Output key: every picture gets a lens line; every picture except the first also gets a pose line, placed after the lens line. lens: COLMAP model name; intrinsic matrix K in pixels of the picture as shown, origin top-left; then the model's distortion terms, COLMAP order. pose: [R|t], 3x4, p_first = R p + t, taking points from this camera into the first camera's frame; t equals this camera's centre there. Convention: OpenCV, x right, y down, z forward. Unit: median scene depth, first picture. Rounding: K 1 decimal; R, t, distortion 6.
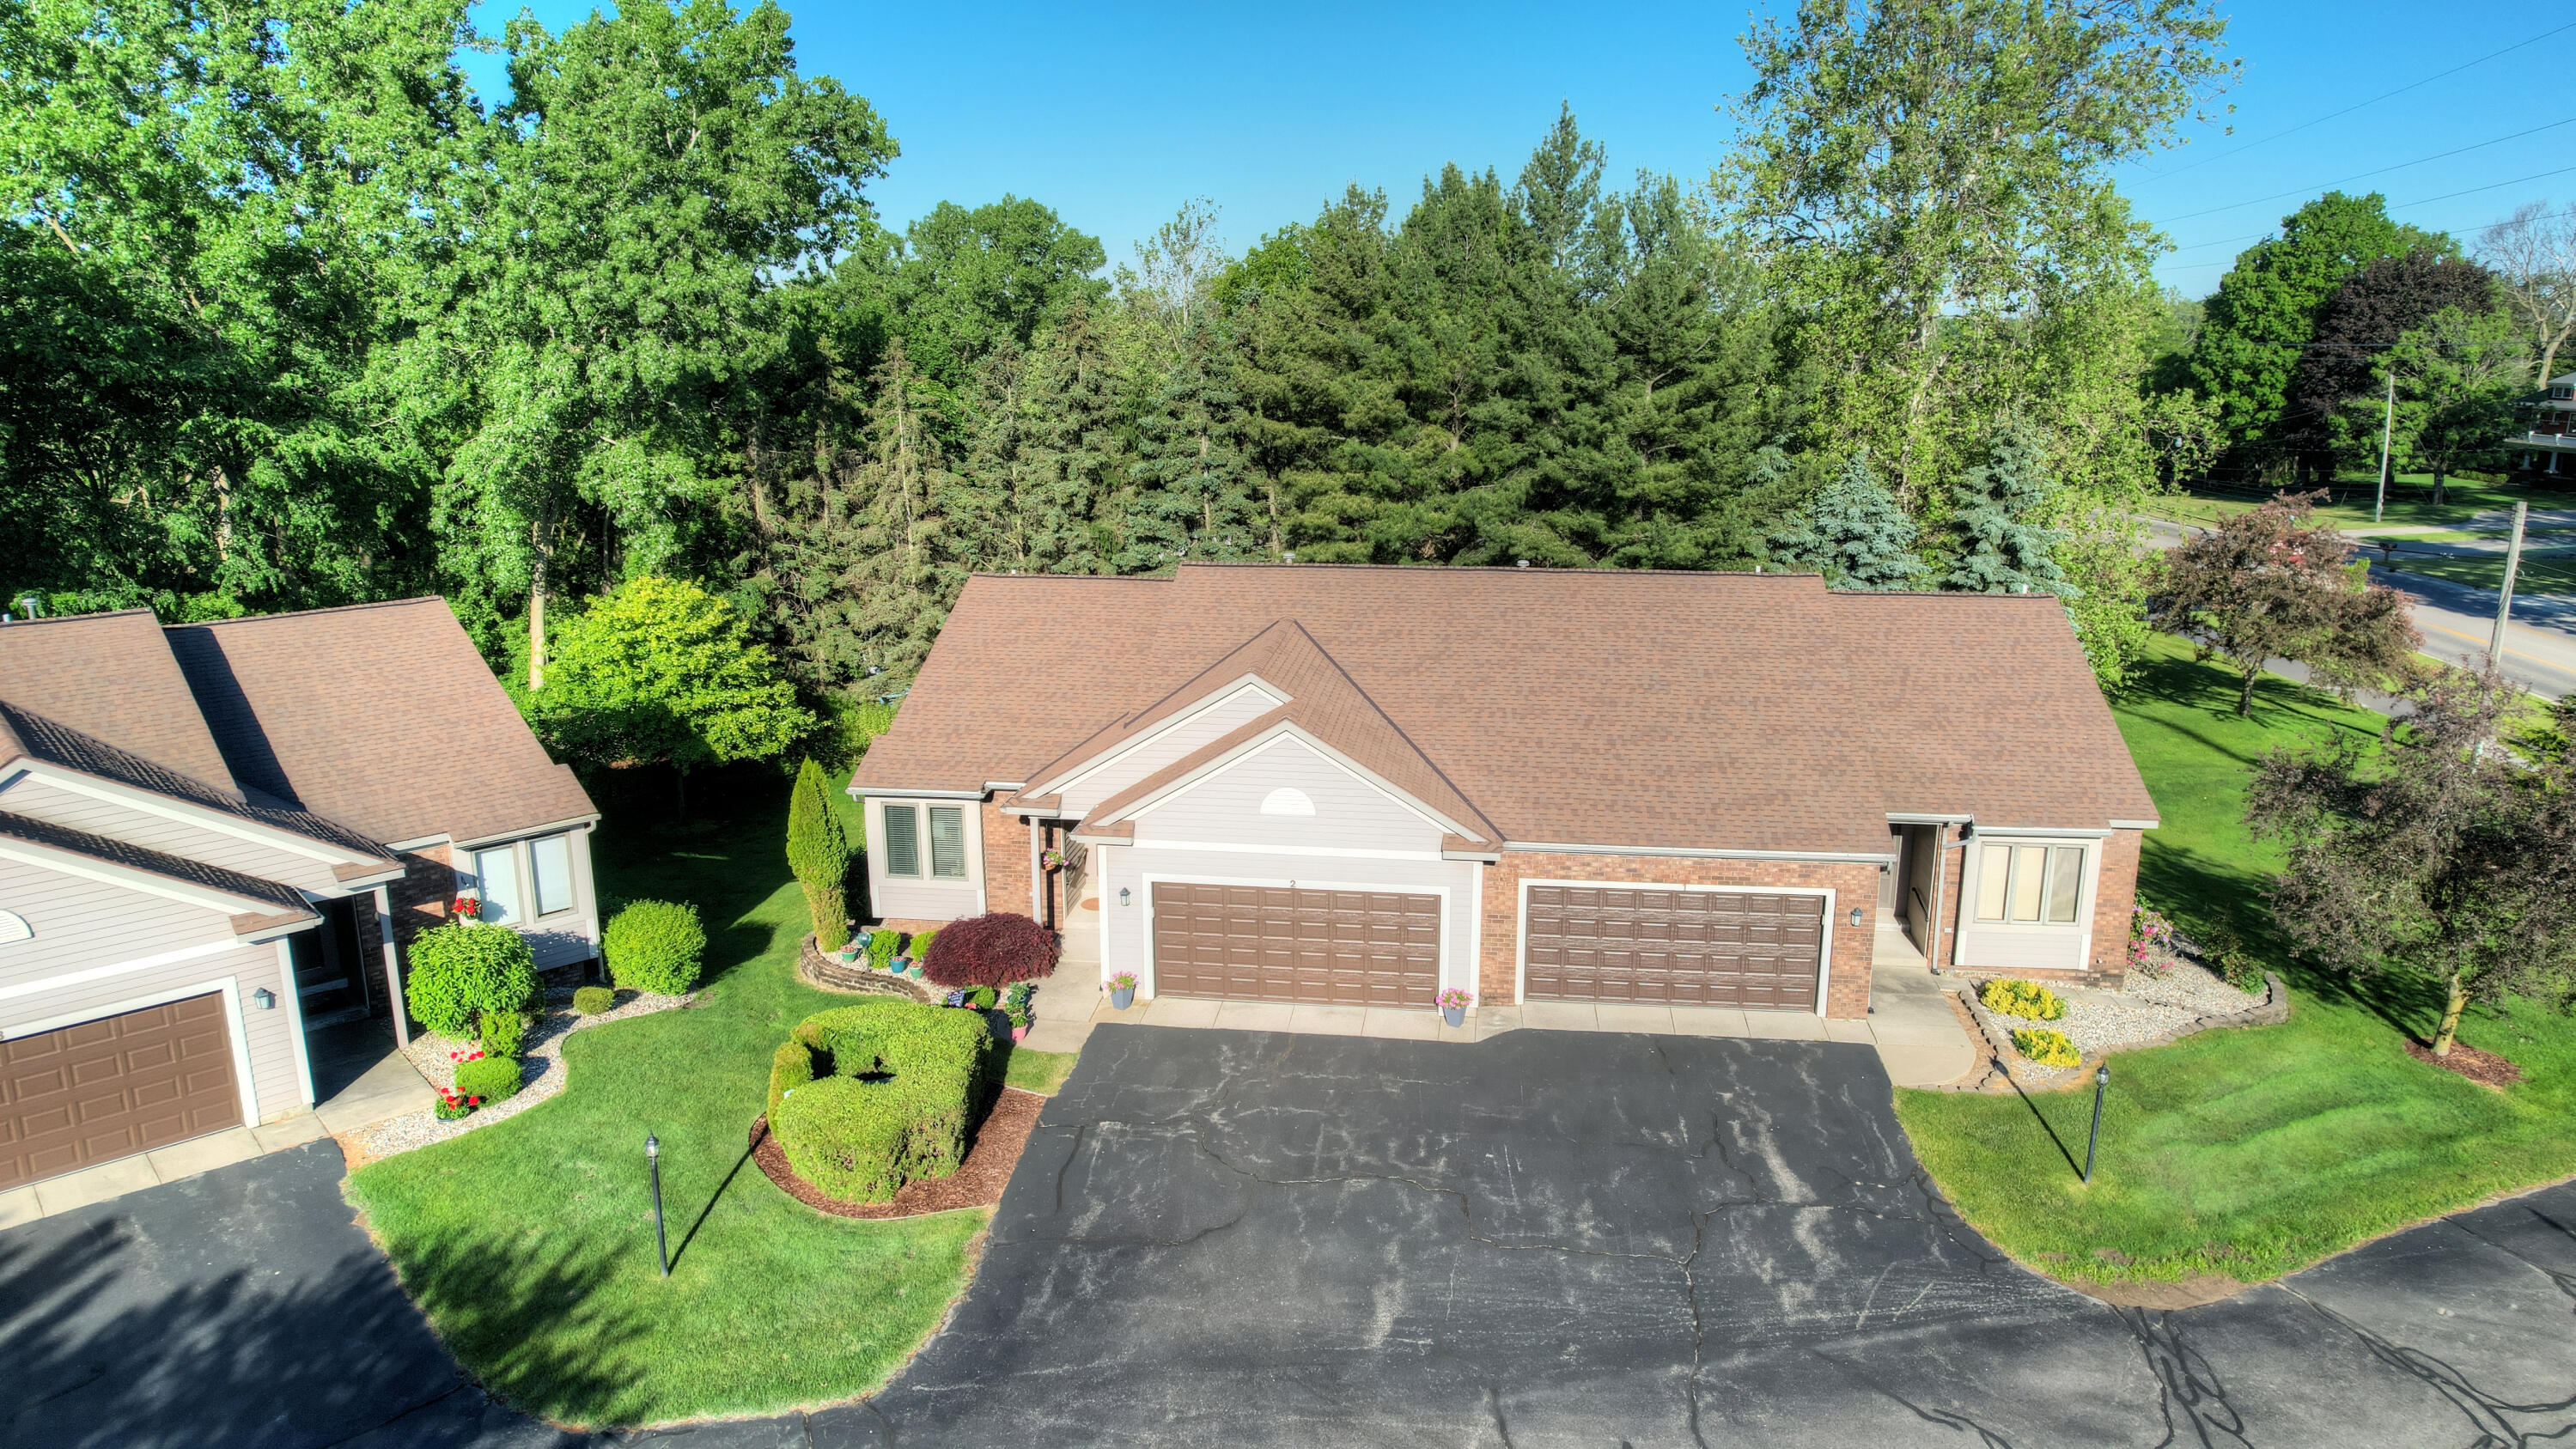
lens RADIAL K [[1674.2, 0, 1288.0], [0, 1674.2, 724.5], [0, 0, 1]] dist [-0.068344, 0.046273]
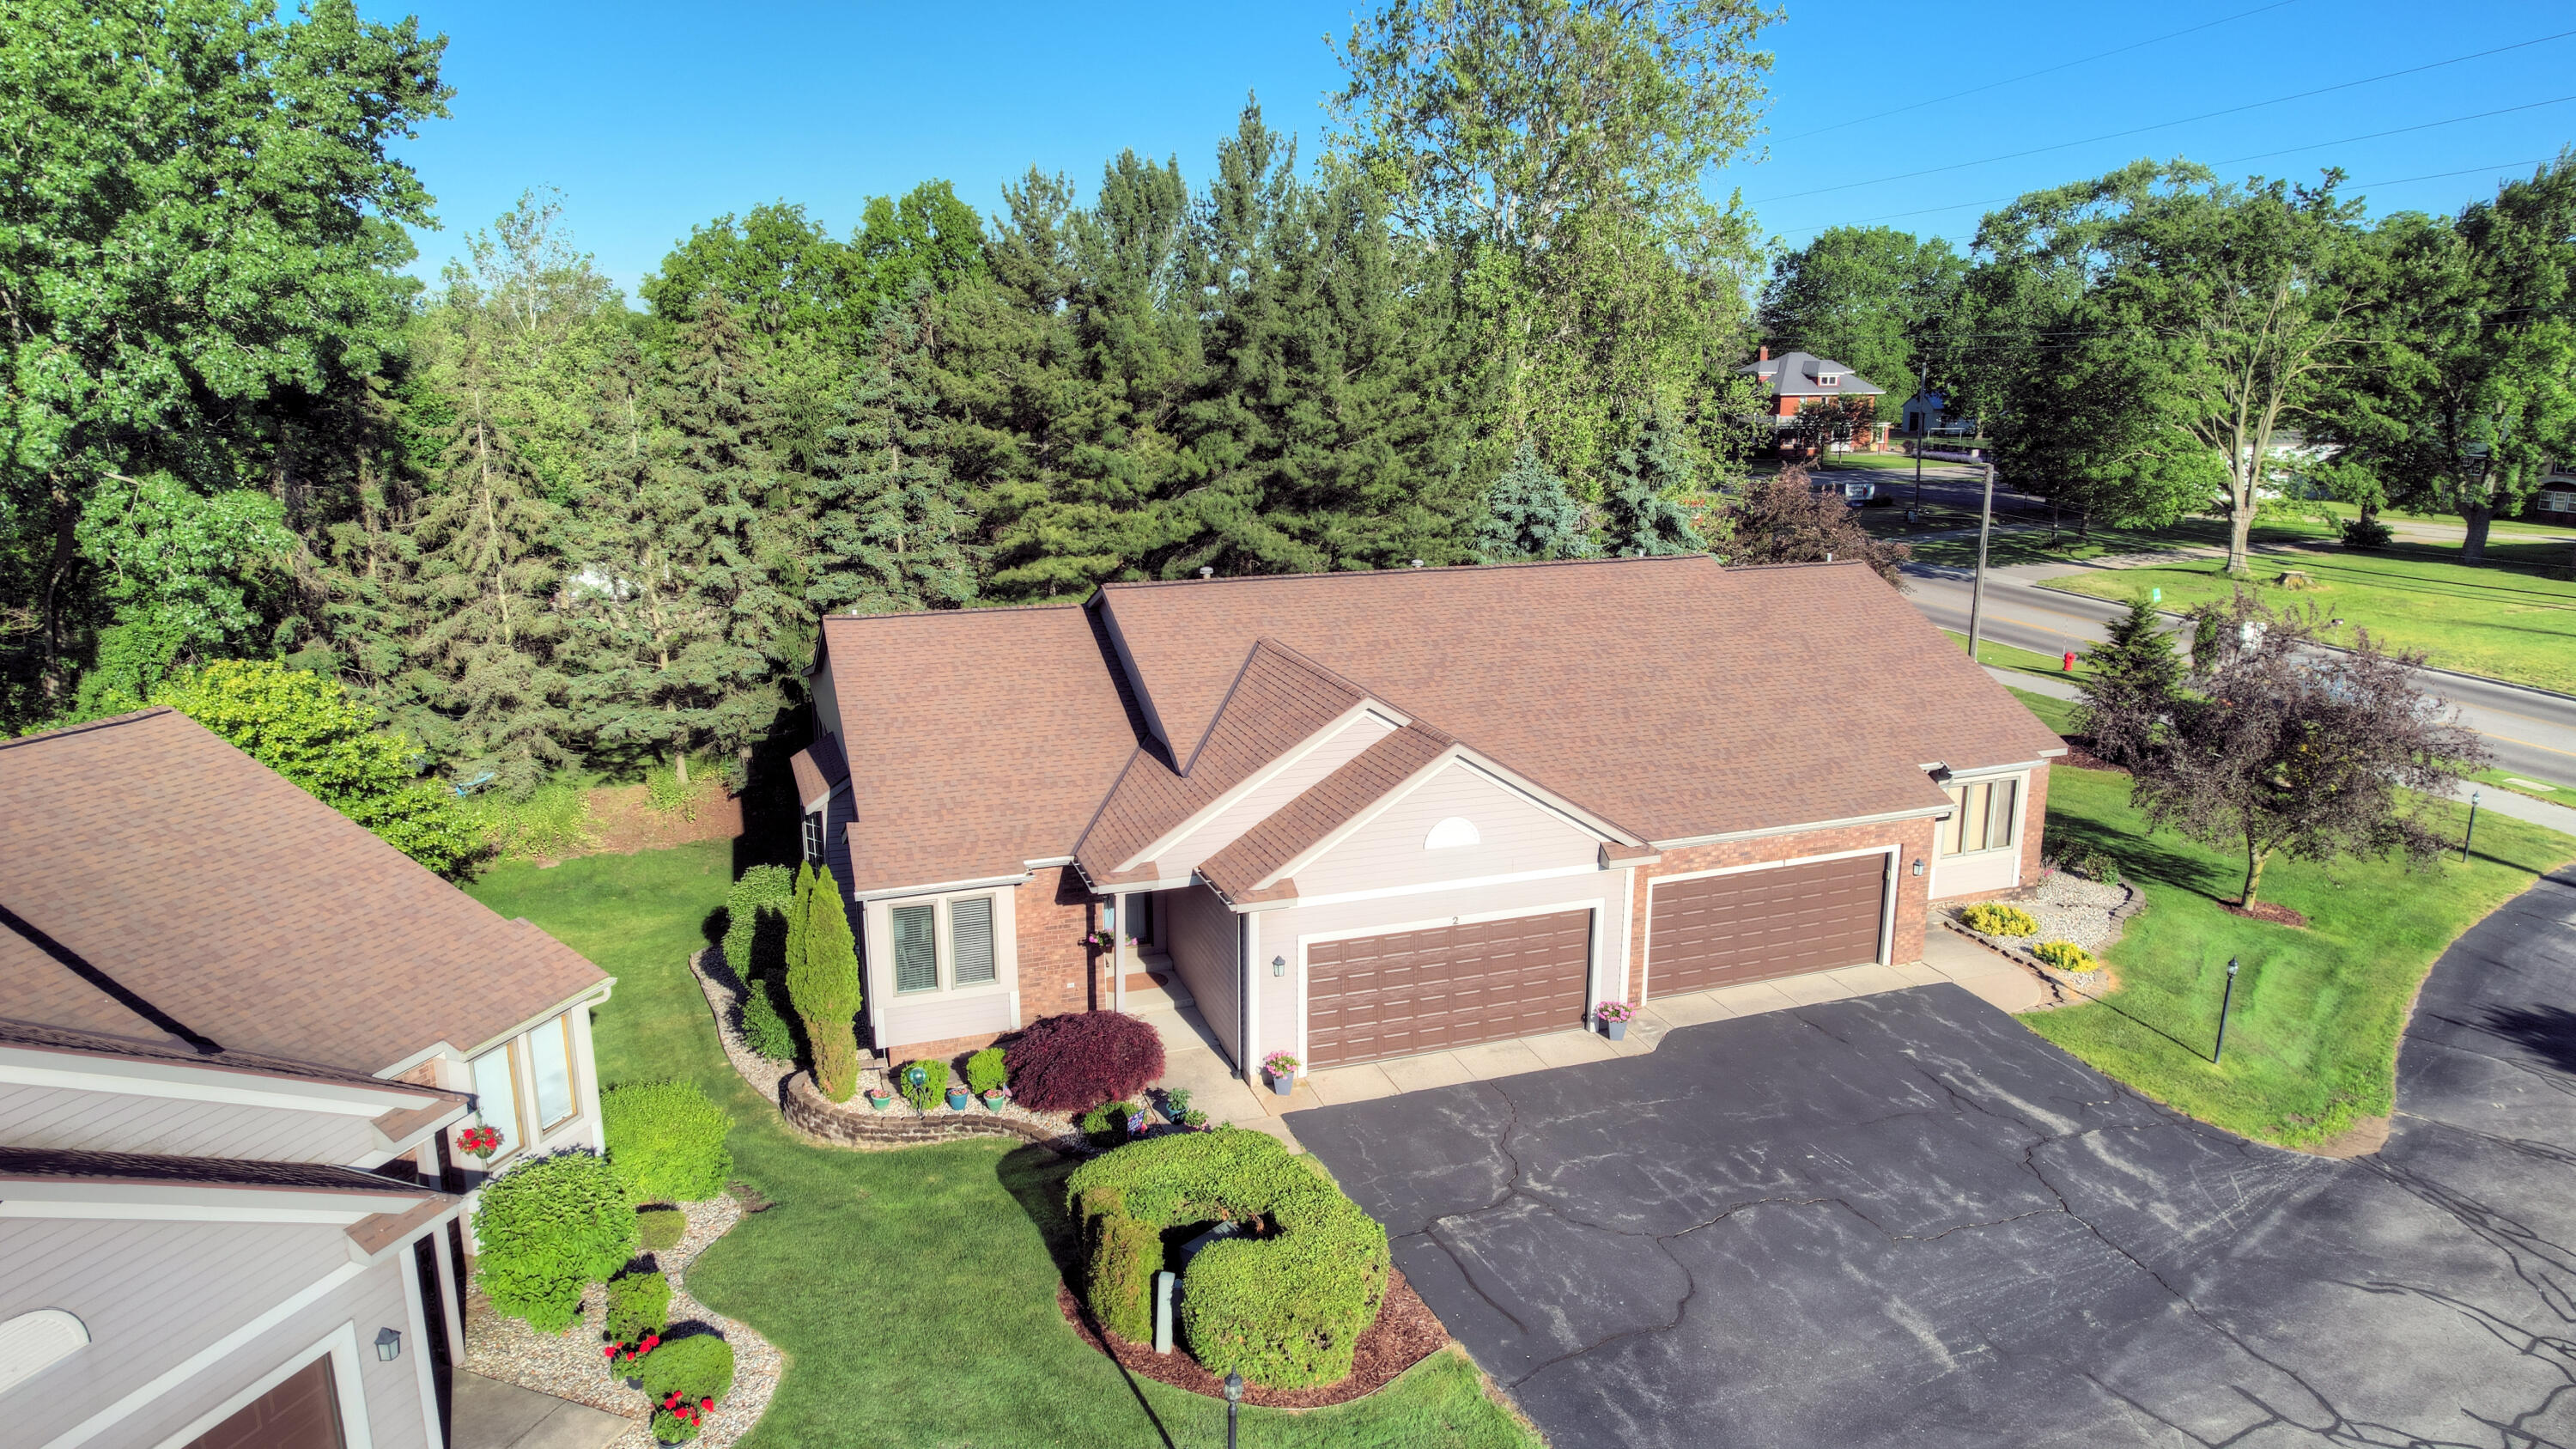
lens RADIAL K [[1674.5, 0, 1288.0], [0, 1674.5, 724.5], [0, 0, 1]] dist [-0.068344, 0.046273]
pose [[0.887794, -0.105928, 0.447886, -0.481812], [0.106997, 0.993993, 0.022998, -0.043304], [-0.447632, 0.027505, 0.893795, 0.216256]]
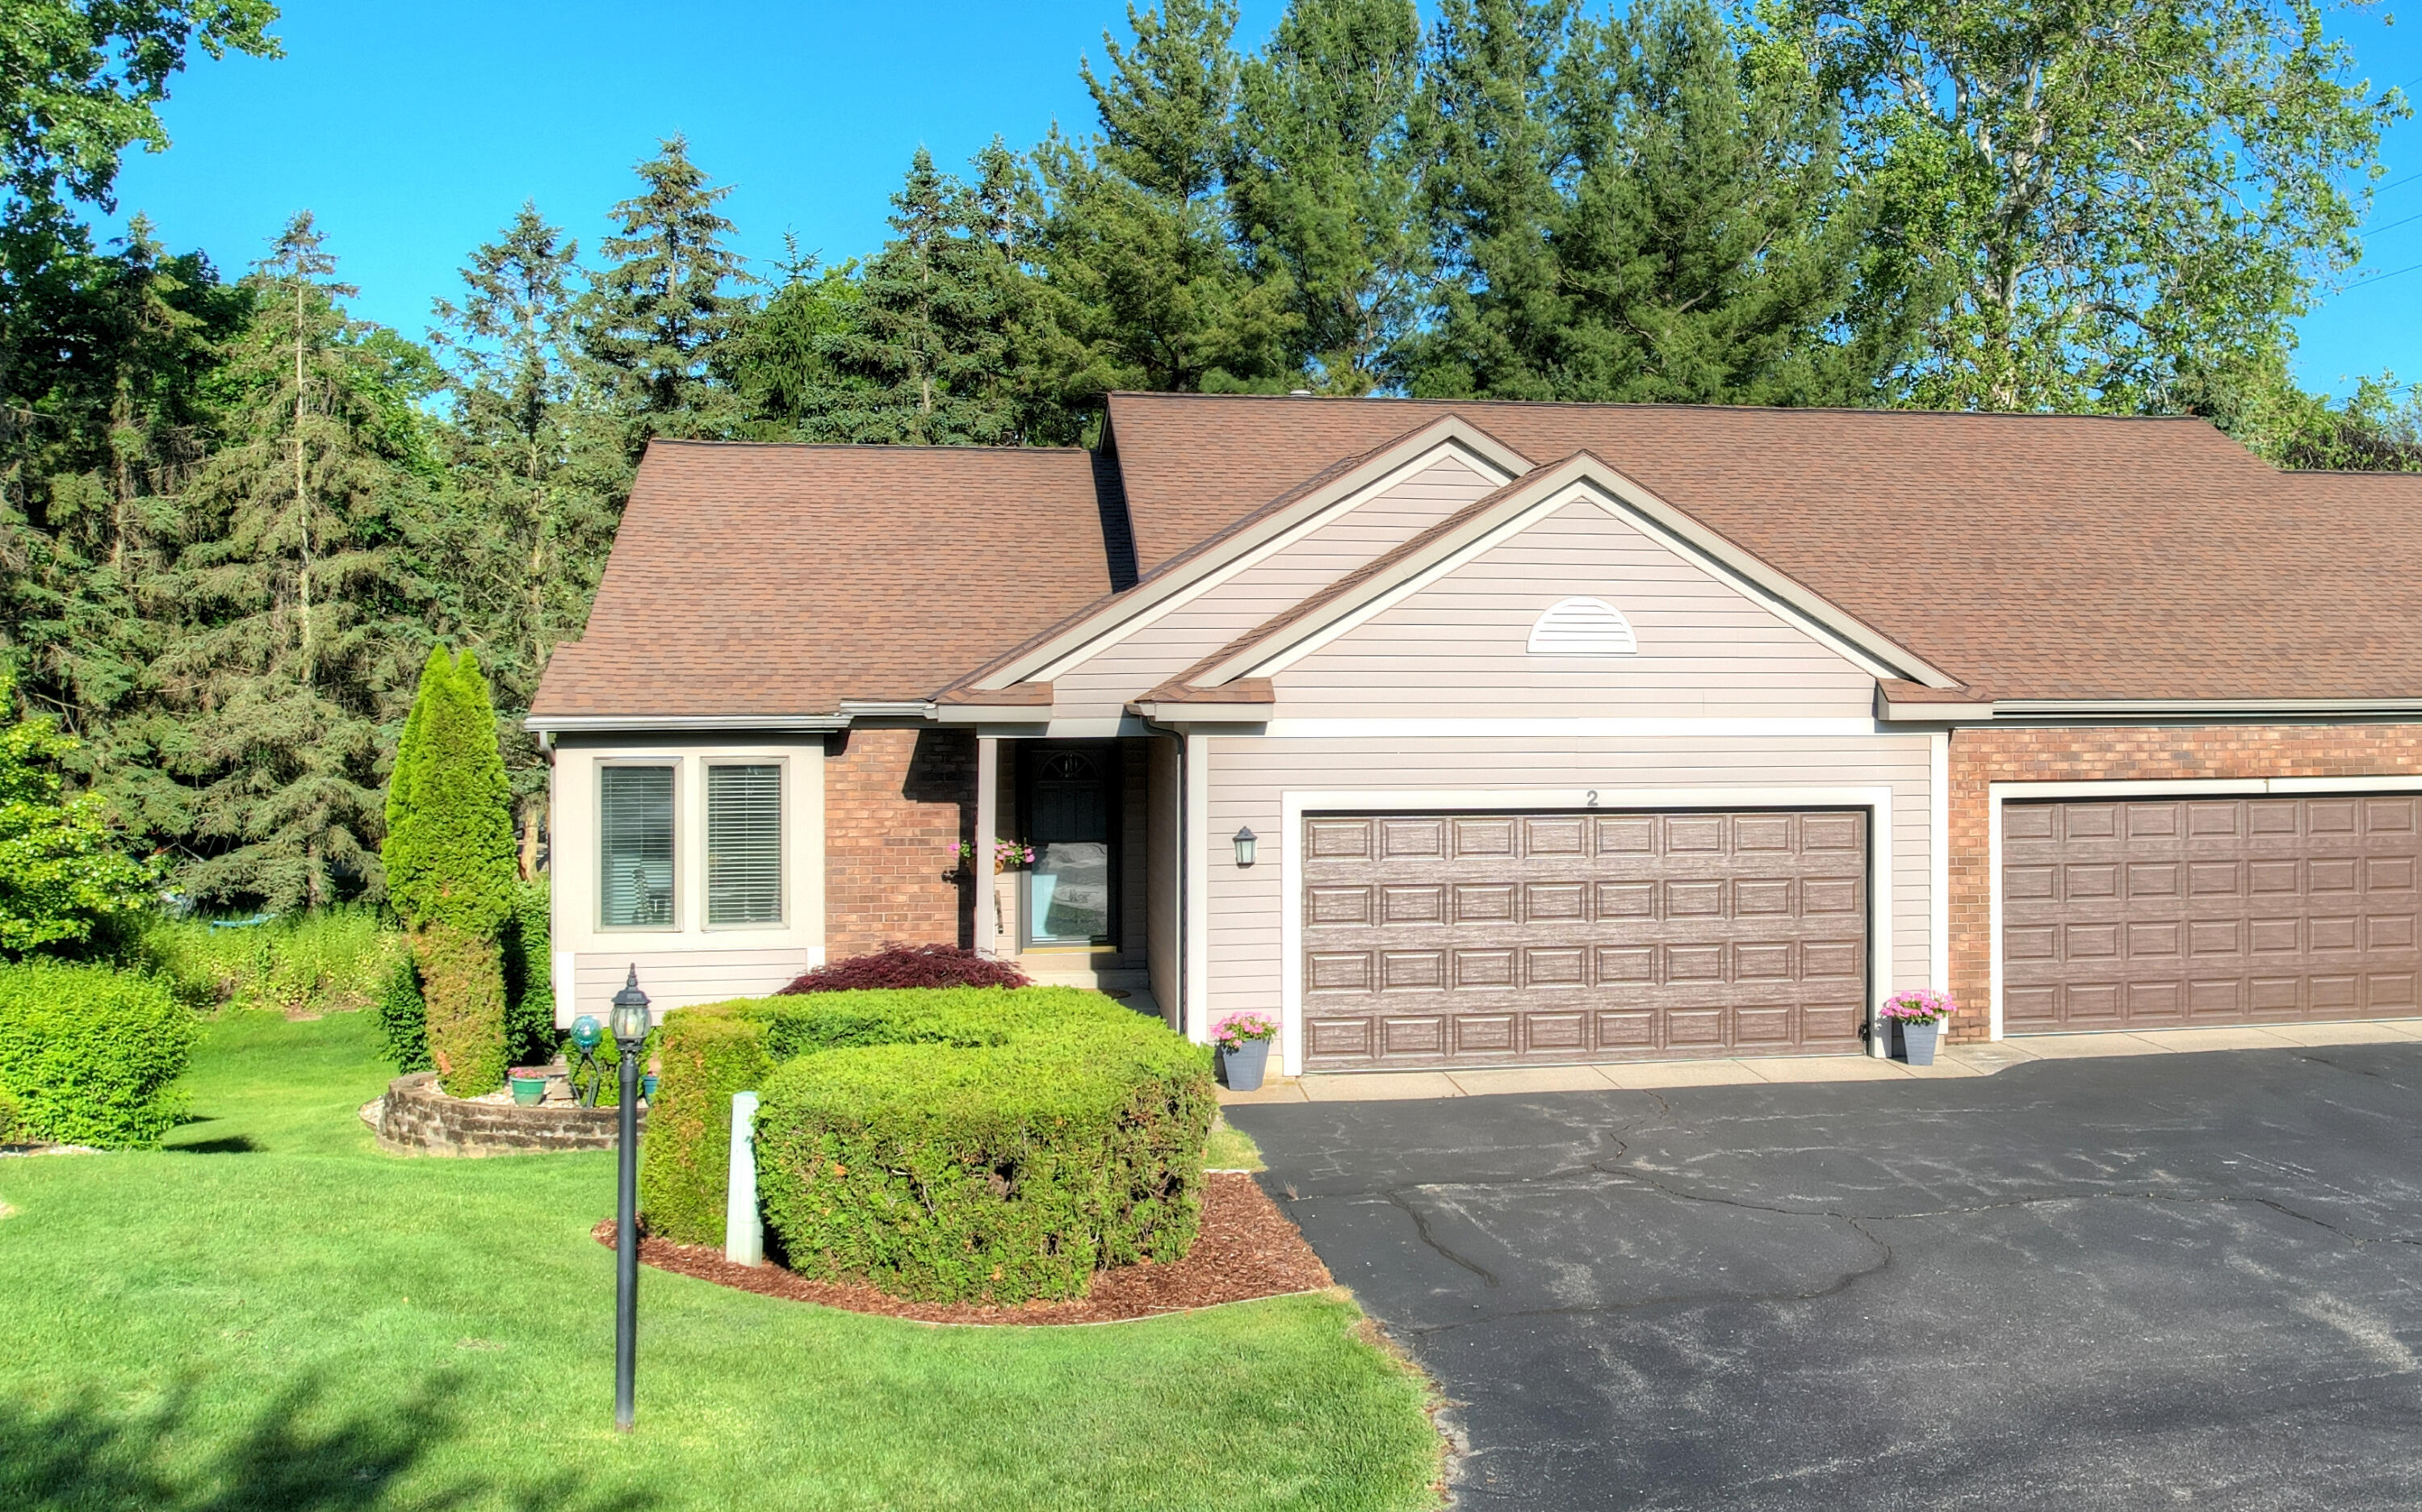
lens RADIAL K [[2638.6, 0, 1535.8], [0, 2638.6, 622.5], [0, 0, 1]] dist [-0.061511, -0.000510]
pose [[0.936967, 0.008184, 0.349322, -0.287506], [0.082628, 0.966181, -0.244266, 0.235616], [-0.339507, 0.257733, 0.904604, 0.286115]]
